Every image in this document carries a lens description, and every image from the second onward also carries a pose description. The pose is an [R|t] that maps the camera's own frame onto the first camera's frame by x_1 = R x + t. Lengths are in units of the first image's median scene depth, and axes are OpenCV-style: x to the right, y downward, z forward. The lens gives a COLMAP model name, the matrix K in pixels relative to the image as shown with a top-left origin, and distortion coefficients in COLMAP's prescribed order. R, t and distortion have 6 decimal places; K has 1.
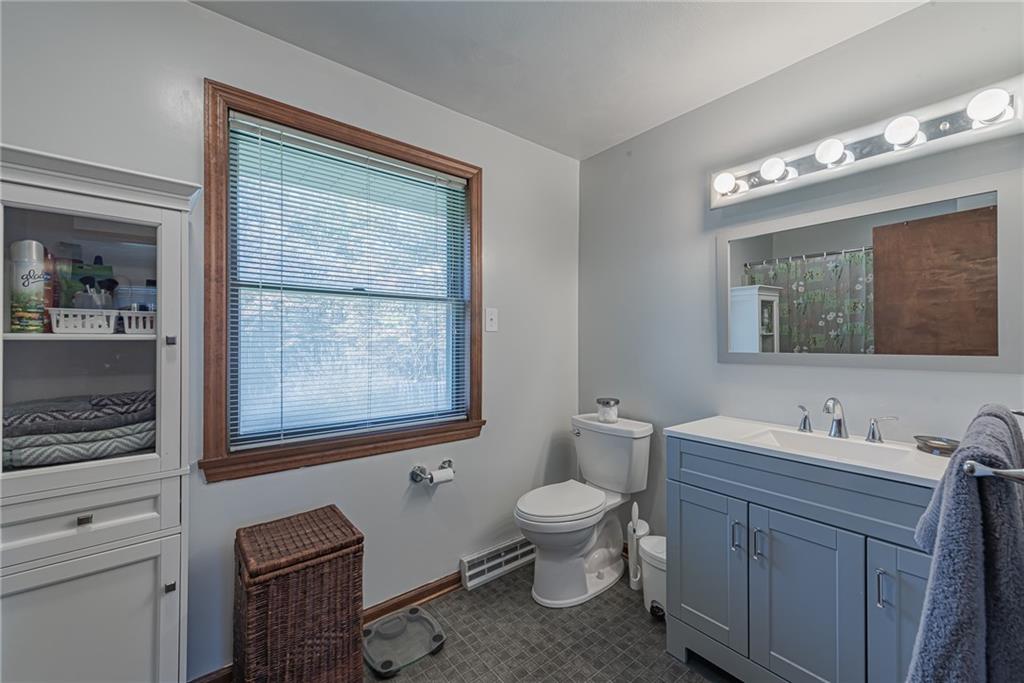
lens RADIAL K [[407.9, 0, 515.1], [0, 407.9, 338.9], [0, 0, 1]] dist [-0.001269, -0.000162]
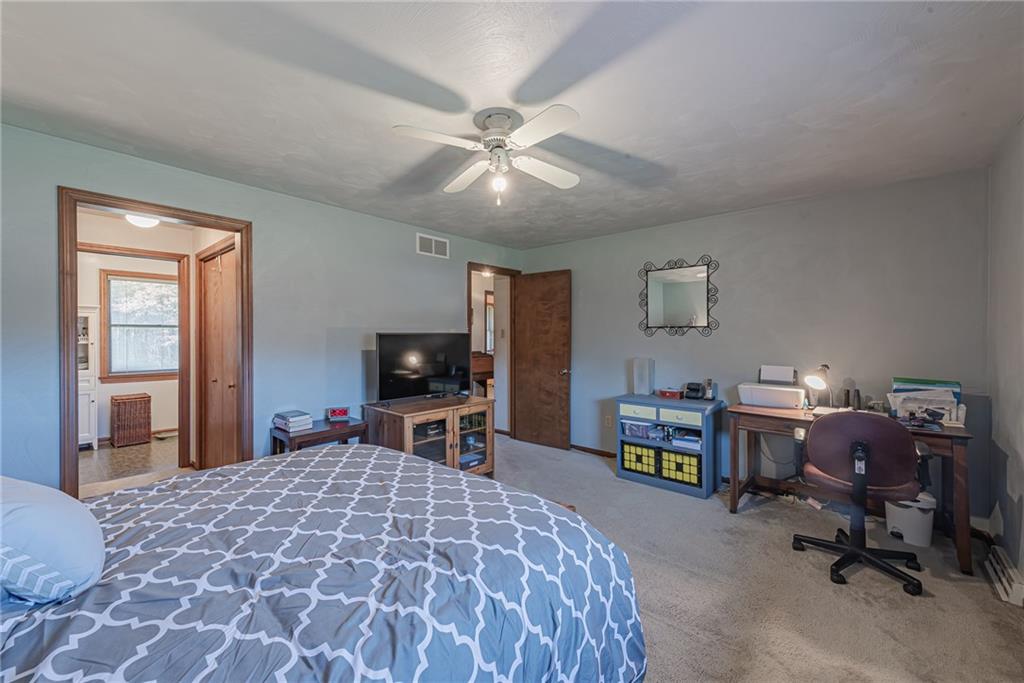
lens RADIAL K [[407.9, 0, 509.5], [0, 407.9, 340.1], [0, 0, 1]] dist [-0.001269, -0.000162]
pose [[0.985907, -0.004585, 0.167234, 2.356300], [0.002301, 0.999901, 0.013847, -0.070498], [-0.167281, -0.013267, 0.985820, -3.373558]]
